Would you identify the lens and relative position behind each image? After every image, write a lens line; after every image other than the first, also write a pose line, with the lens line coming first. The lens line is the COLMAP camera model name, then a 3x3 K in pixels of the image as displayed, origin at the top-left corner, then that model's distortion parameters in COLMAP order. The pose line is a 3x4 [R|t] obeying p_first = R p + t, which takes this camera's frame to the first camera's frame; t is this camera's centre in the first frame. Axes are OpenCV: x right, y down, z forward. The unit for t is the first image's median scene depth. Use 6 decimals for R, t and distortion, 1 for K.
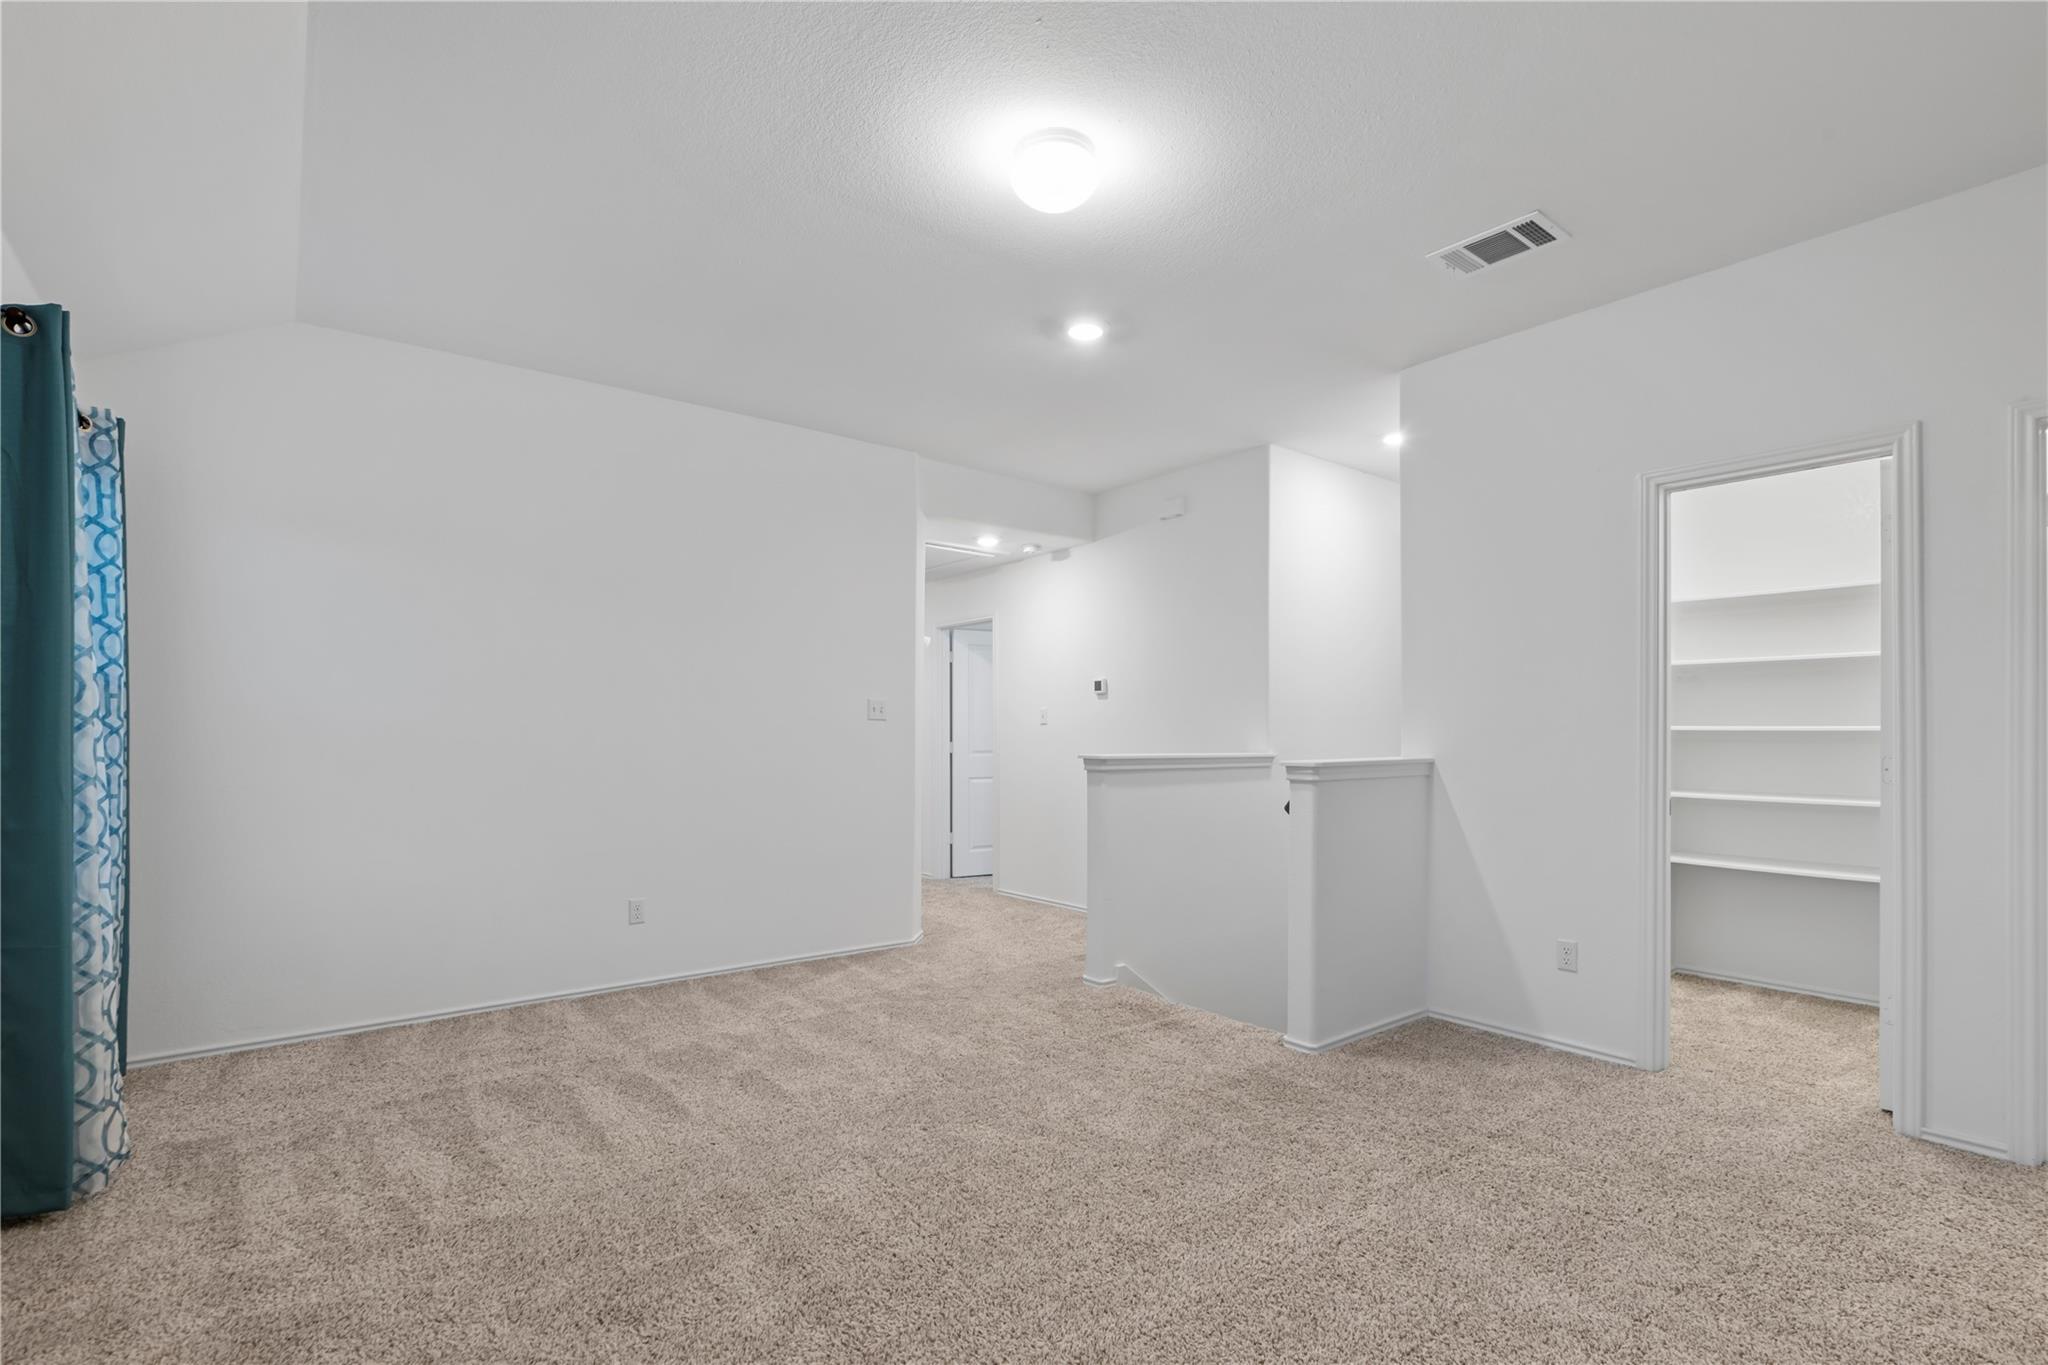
lens RADIAL K [[941.2, 0, 1032.5], [0, 941.2, 731.2], [0, 0, 1]] dist [-0.002604, -0.000310]
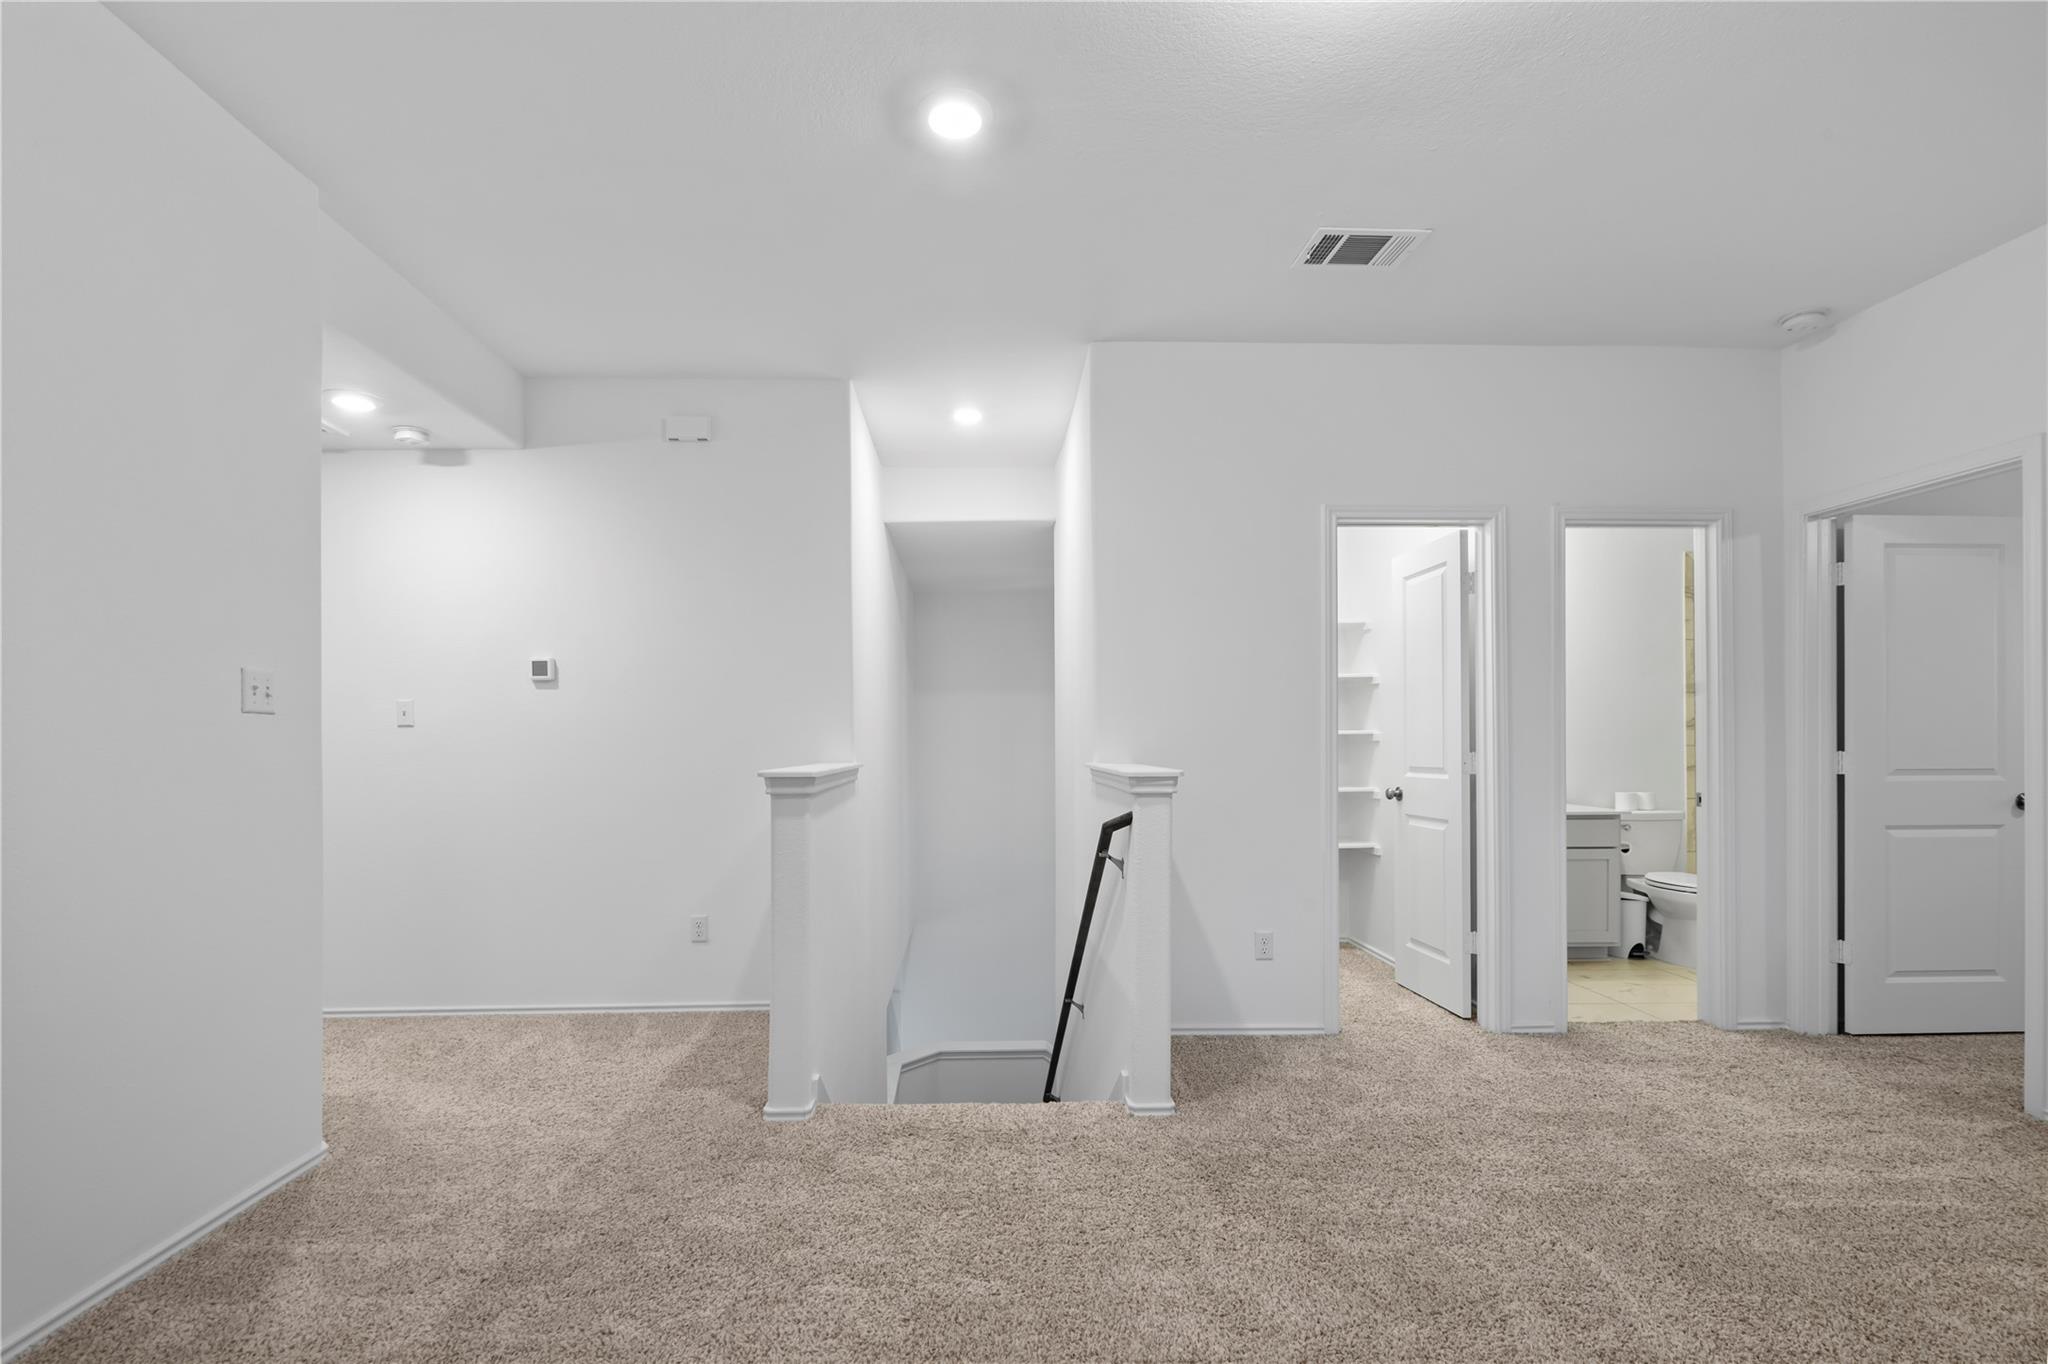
lens RADIAL K [[941.2, 0, 1003.7], [0, 941.2, 744.0], [0, 0, 1]] dist [-0.002604, -0.000310]
pose [[0.606162, -0.007858, 0.795303, -0.384309], [0.003038, 0.999967, 0.007564, 0.001467], [-0.795336, -0.002169, 0.606165, 0.499400]]
